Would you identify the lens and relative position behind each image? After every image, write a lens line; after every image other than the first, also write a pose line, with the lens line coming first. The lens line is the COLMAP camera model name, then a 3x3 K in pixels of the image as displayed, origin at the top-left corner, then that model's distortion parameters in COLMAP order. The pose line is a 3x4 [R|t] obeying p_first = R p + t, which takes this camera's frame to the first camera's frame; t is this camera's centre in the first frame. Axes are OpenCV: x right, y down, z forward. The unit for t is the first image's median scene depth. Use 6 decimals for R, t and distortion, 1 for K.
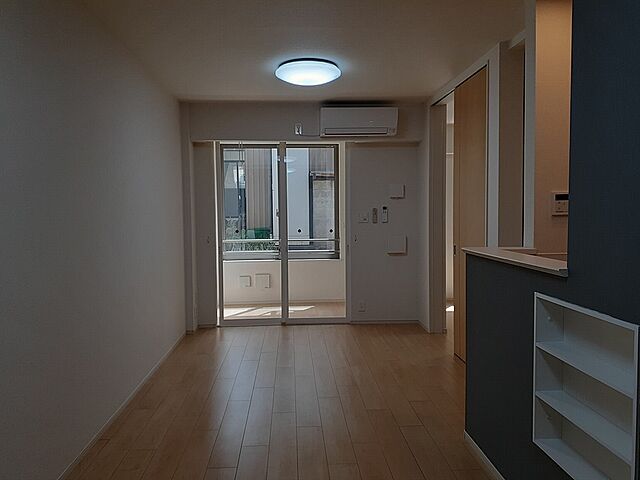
lens RADIAL K [[547.5, 0, 320.0], [0, 547.5, 240.0], [0, 0, 1]] dist [0.076242, -0.003156]
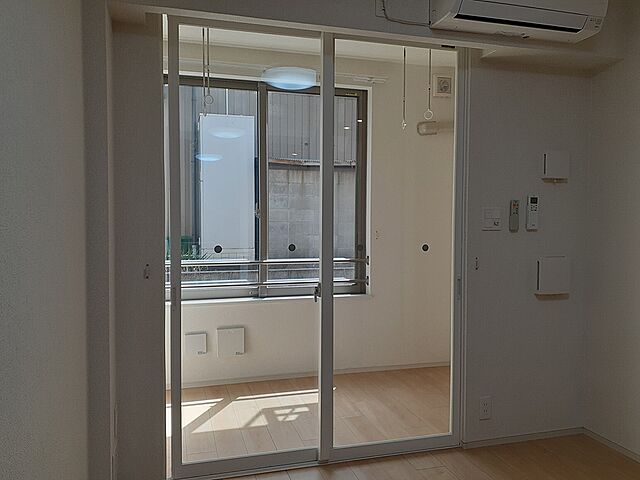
lens RADIAL K [[547.5, 0, 320.0], [0, 547.5, 240.0], [0, 0, 1]] dist [0.076242, -0.003156]
pose [[0.973035, 0.004166, 0.230618, -0.173770], [-0.001397, 0.999925, -0.012165, -0.017643], [-0.230652, 0.011515, 0.972968, 0.573291]]
